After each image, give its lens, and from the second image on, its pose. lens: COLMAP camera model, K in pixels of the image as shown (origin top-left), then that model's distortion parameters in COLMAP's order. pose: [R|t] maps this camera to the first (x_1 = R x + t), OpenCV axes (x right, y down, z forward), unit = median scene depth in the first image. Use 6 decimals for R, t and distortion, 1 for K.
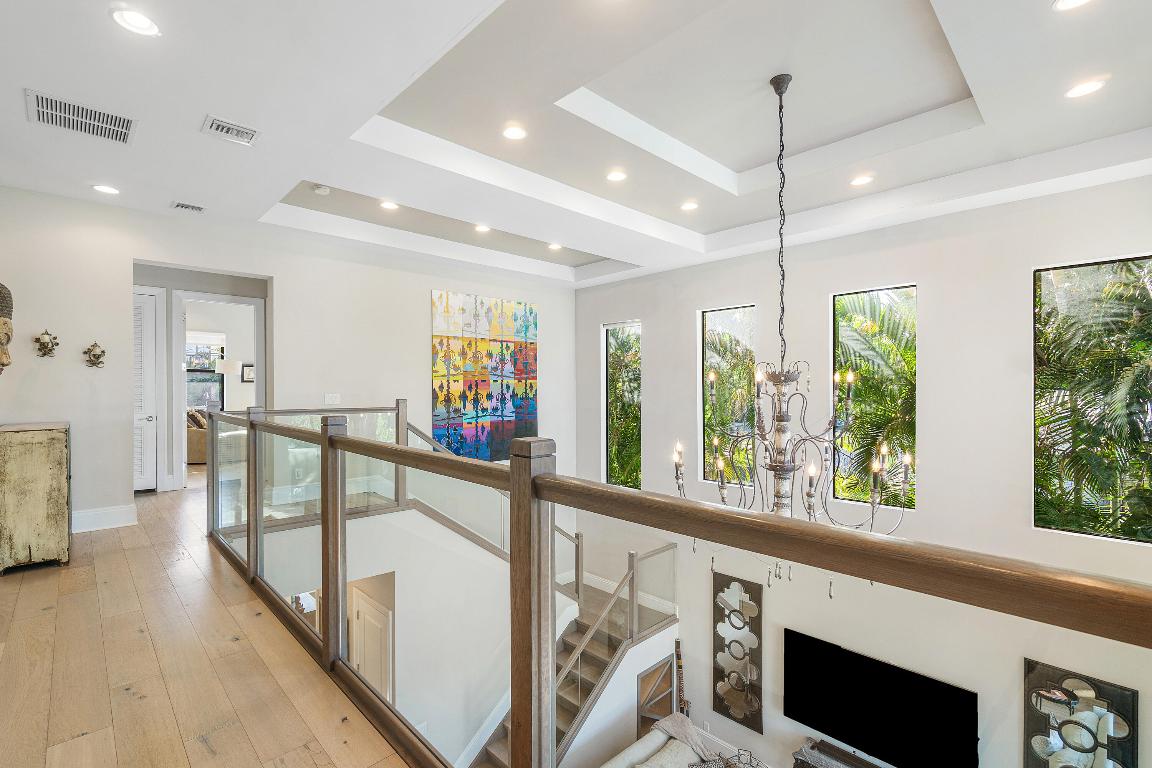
lens RADIAL K [[518.2, 0, 571.9], [0, 518.2, 389.4], [0, 0, 1]] dist [-0.000951, -0.000098]
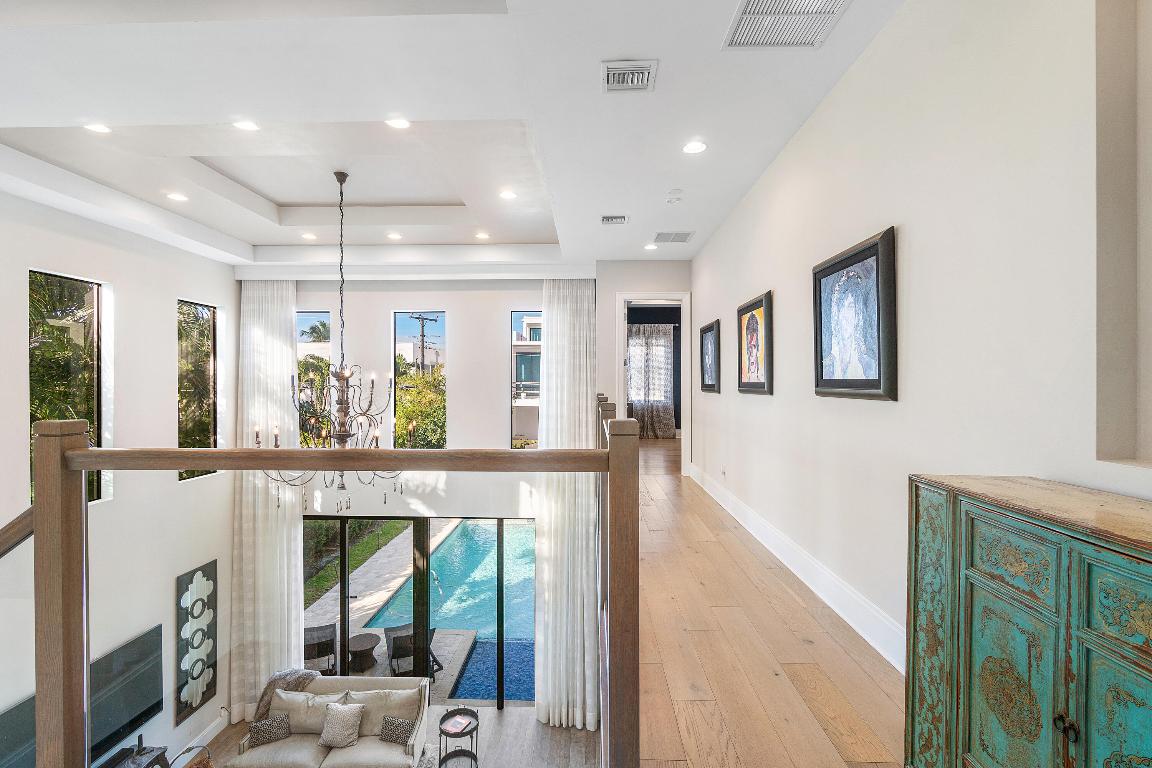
lens RADIAL K [[513.6, 0, 576.0], [0, 513.6, 384.0], [0, 0, 1]] dist [-0.002924, -0.000175]
pose [[-0.698457, -0.002073, 0.715649, -0.556370], [0.003221, 0.999977, 0.006041, -0.006837], [-0.715645, 0.006525, -0.698434, 0.757961]]
